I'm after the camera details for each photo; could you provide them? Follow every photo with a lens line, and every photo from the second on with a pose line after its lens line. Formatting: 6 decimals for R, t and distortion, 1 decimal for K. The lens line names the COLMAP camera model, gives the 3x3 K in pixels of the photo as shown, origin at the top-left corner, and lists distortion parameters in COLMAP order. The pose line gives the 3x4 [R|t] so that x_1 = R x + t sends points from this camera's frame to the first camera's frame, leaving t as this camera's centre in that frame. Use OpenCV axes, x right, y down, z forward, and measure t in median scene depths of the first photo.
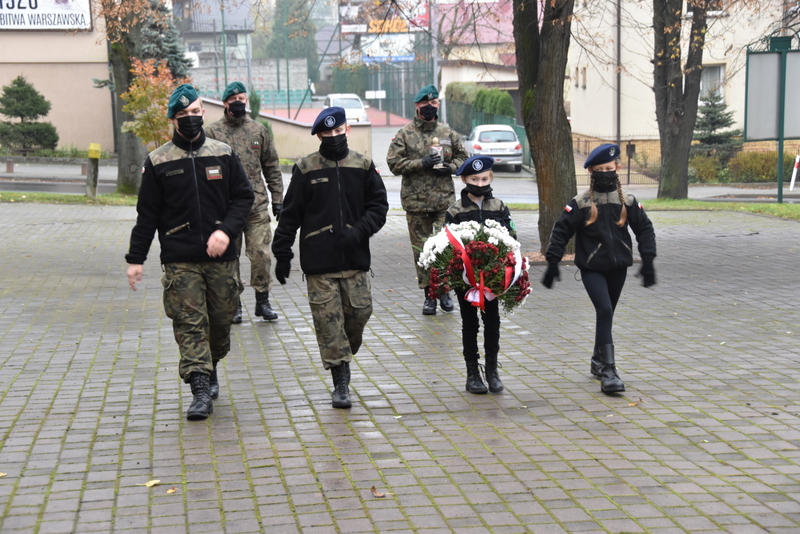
lens RADIAL K [[1644.7, 0, 396.3], [0, 1644.7, 264.0], [0, 0, 1]] dist [0.474305, 0.000000]
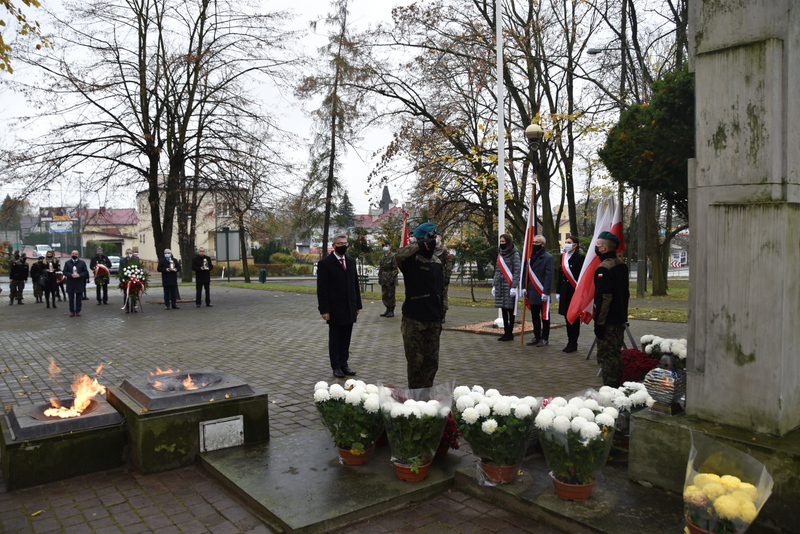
lens RADIAL K [[624.3, 0, 391.8], [0, 624.3, 263.6], [0, 0, 1]] dist [-0.156345, 0.108969]
pose [[0.868400, -0.020337, 0.495447, -0.103645], [0.054294, 0.997051, -0.054238, 0.010615], [-0.492883, 0.074000, 0.866943, -0.153154]]
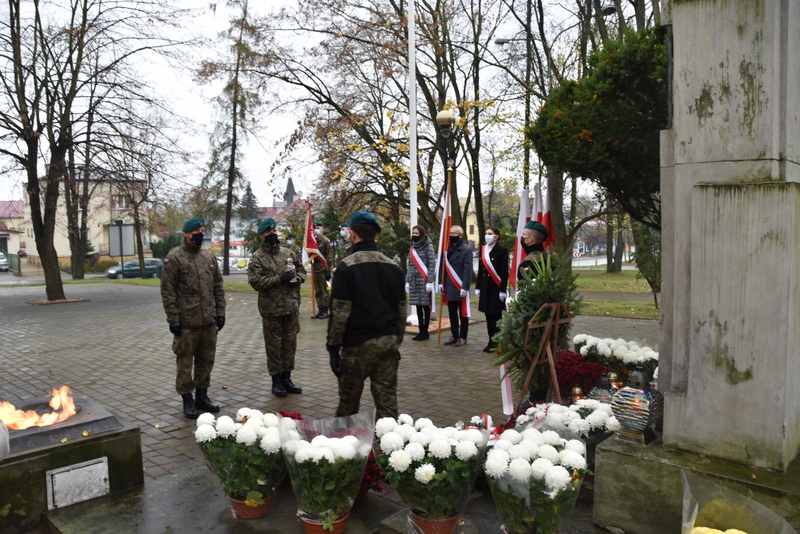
lens RADIAL K [[624.3, 0, 391.0], [0, 624.3, 262.5], [0, 0, 1]] dist [-0.156345, 0.108969]
pose [[0.784360, -0.035058, 0.619314, -0.077029], [0.071847, 0.996817, -0.034566, 0.006300], [-0.616131, 0.071608, 0.784382, -0.108997]]
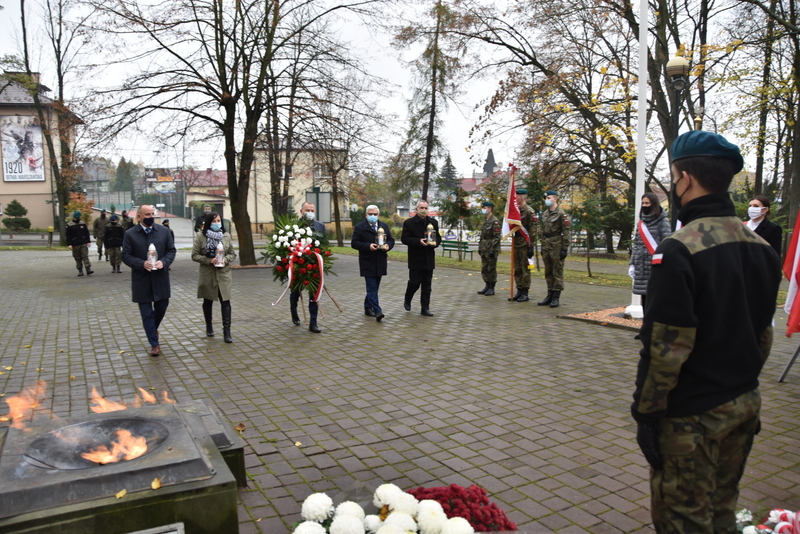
lens RADIAL K [[624.3, 0, 396.2], [0, 624.3, 262.0], [0, 0, 1]] dist [-0.156345, 0.108969]
pose [[0.935587, -0.022857, 0.352357, -0.029591], [0.026787, 0.999621, -0.006281, 0.001915], [-0.352080, 0.015314, 0.935845, -0.026976]]
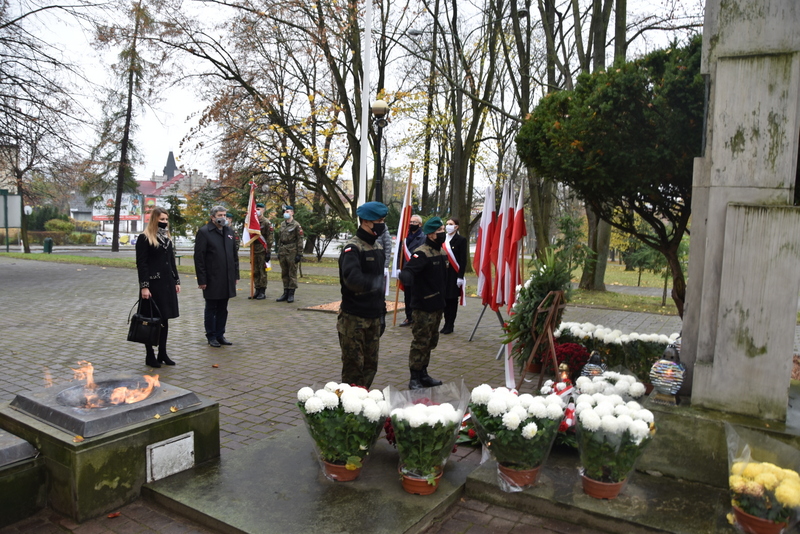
lens RADIAL K [[624.3, 0, 390.5], [0, 624.3, 263.3], [0, 0, 1]] dist [-0.156345, 0.108969]
pose [[0.648062, -0.033389, 0.760855, -0.146844], [0.042732, 0.999059, 0.007445, -0.000097], [-0.760387, 0.027688, 0.648879, -0.079480]]
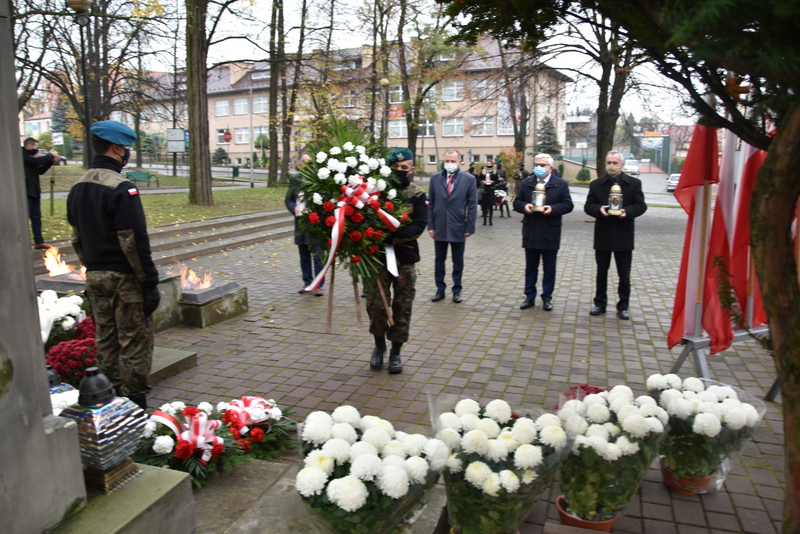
lens RADIAL K [[601.6, 0, 401.1], [0, 601.6, 264.0], [0, 0, 1]] dist [-0.014603, -0.001721]
pose [[0.904020, 0.087963, -0.418343, 0.226068], [-0.057369, 0.994712, 0.085182, 0.002863], [0.423624, -0.053006, 0.904286, -0.072112]]
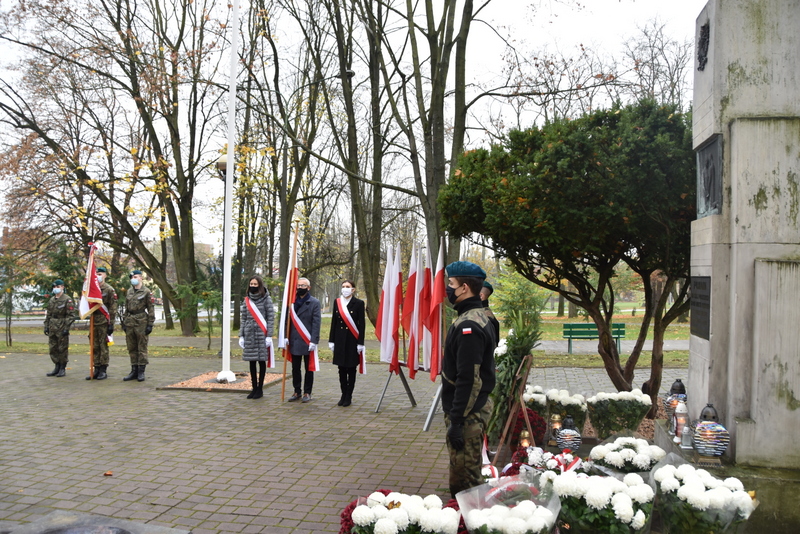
lens RADIAL K [[624.3, 0, 391.5], [0, 624.3, 265.2], [0, 0, 1]] dist [-0.156345, 0.108969]
pose [[0.362446, 0.028074, 0.931582, -0.155280], [0.084647, 0.994424, -0.062901, -0.009934], [-0.928153, 0.101654, 0.358049, 0.010319]]
